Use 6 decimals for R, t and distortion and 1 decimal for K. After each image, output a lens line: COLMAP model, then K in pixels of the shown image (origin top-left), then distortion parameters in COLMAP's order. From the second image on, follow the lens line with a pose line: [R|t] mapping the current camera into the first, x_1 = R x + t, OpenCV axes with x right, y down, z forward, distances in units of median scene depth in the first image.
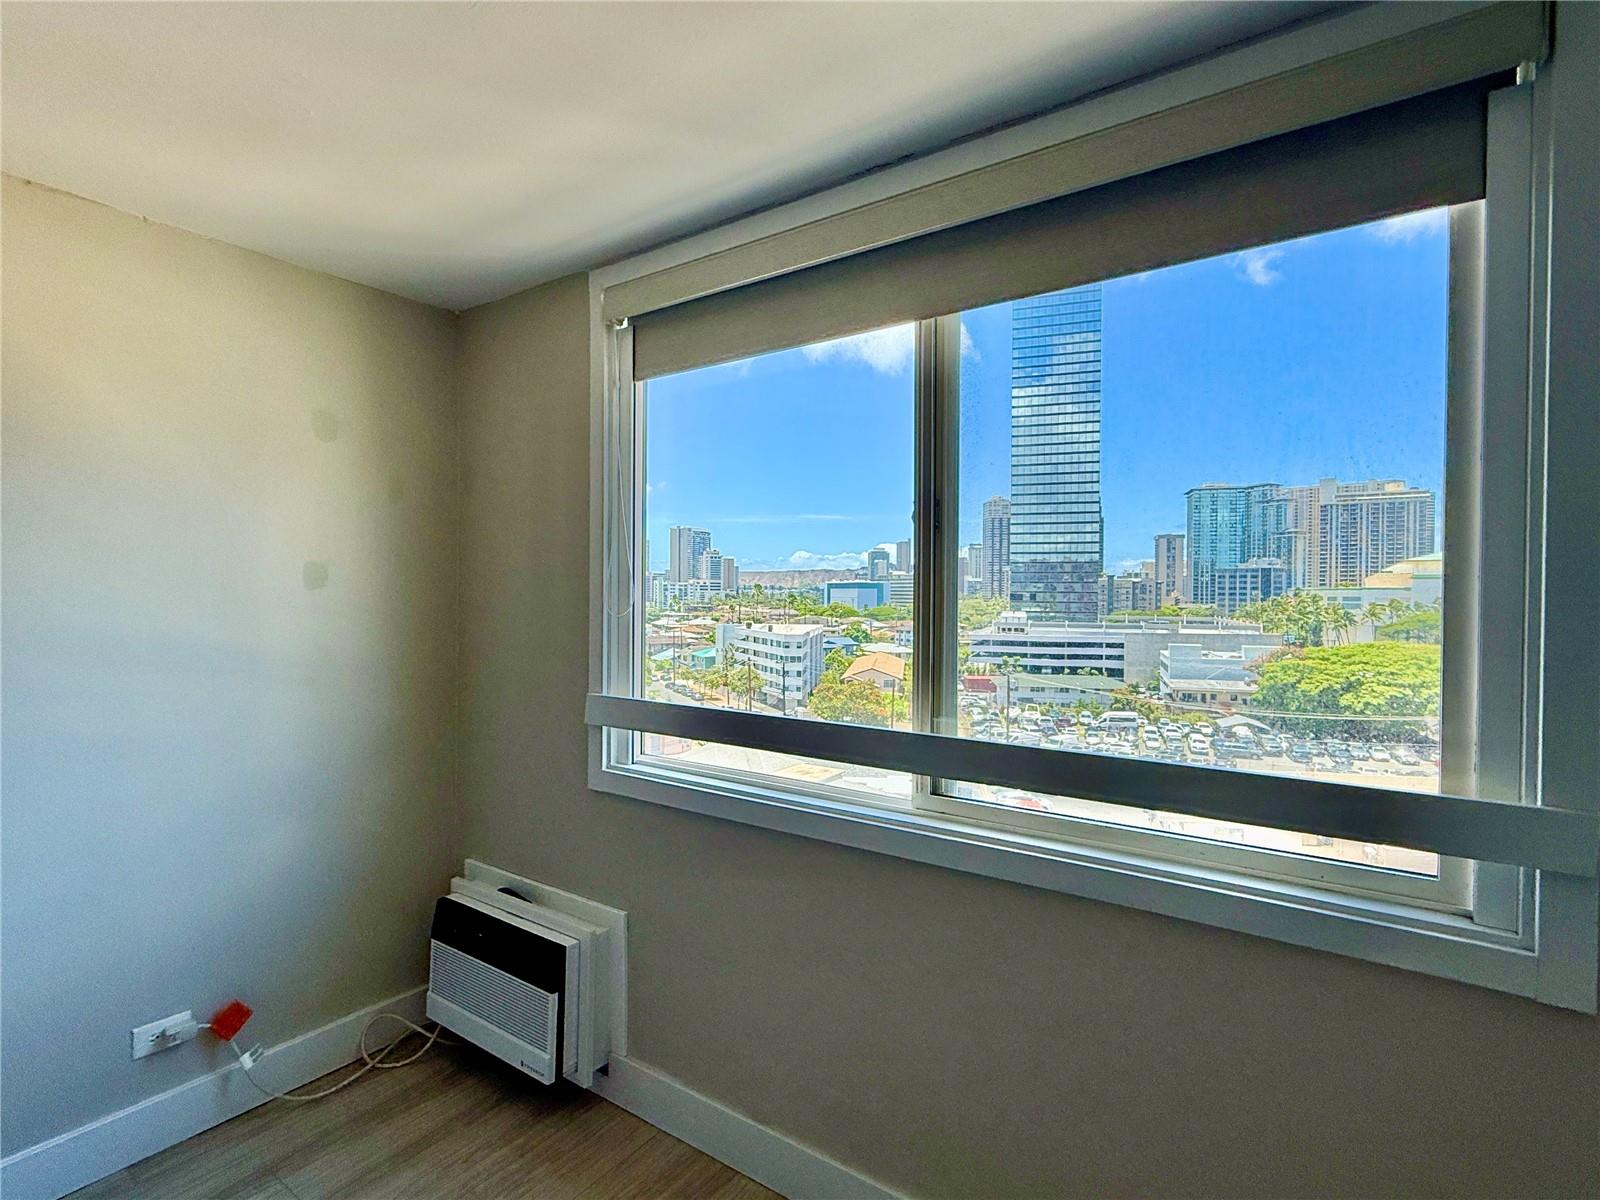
lens RADIAL K [[793.2, 0, 797.8], [0, 793.2, 604.1], [0, 0, 1]] dist [-0.000389, 0.001157]
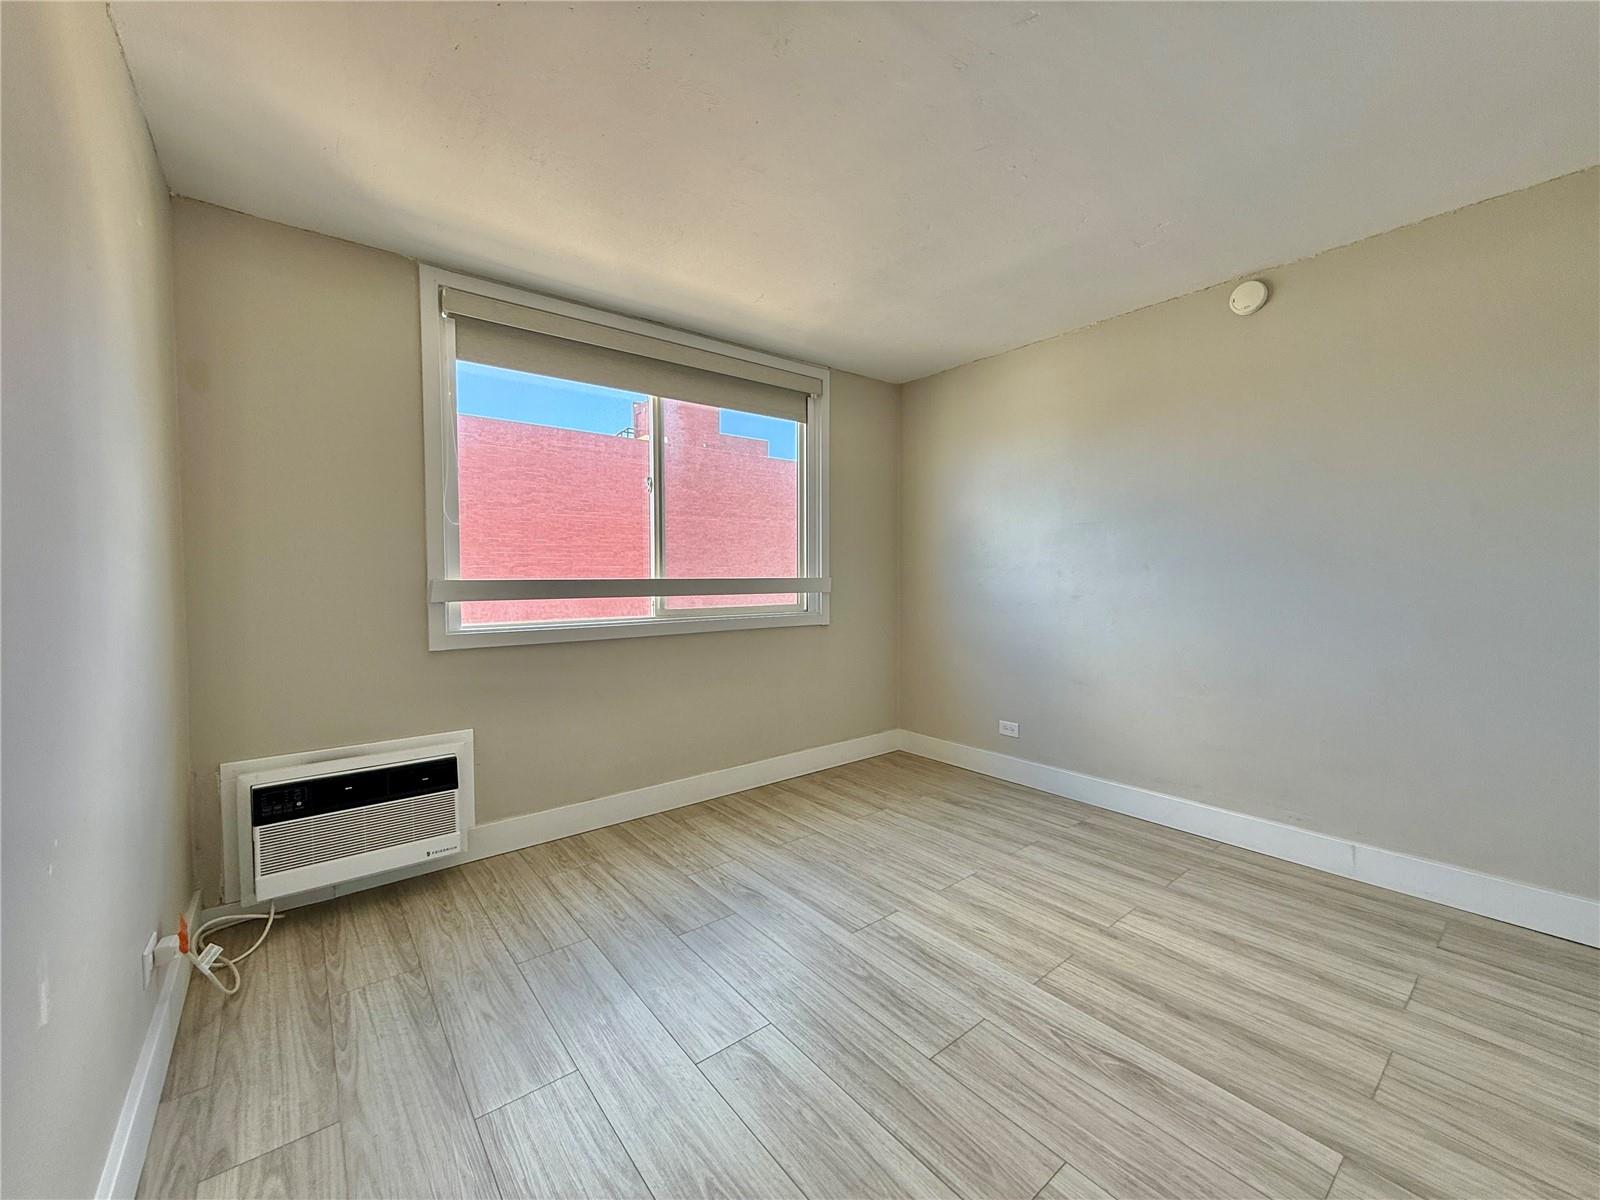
lens RADIAL K [[637.9, 0, 794.8], [0, 637.9, 598.4], [0, 0, 1]] dist [0.000093, 0.000246]
pose [[0.278417, -0.039704, 0.959639, -1.150148], [0.025319, 0.999101, 0.033991, 0.126016], [-0.960127, 0.014834, 0.279172, 0.101667]]
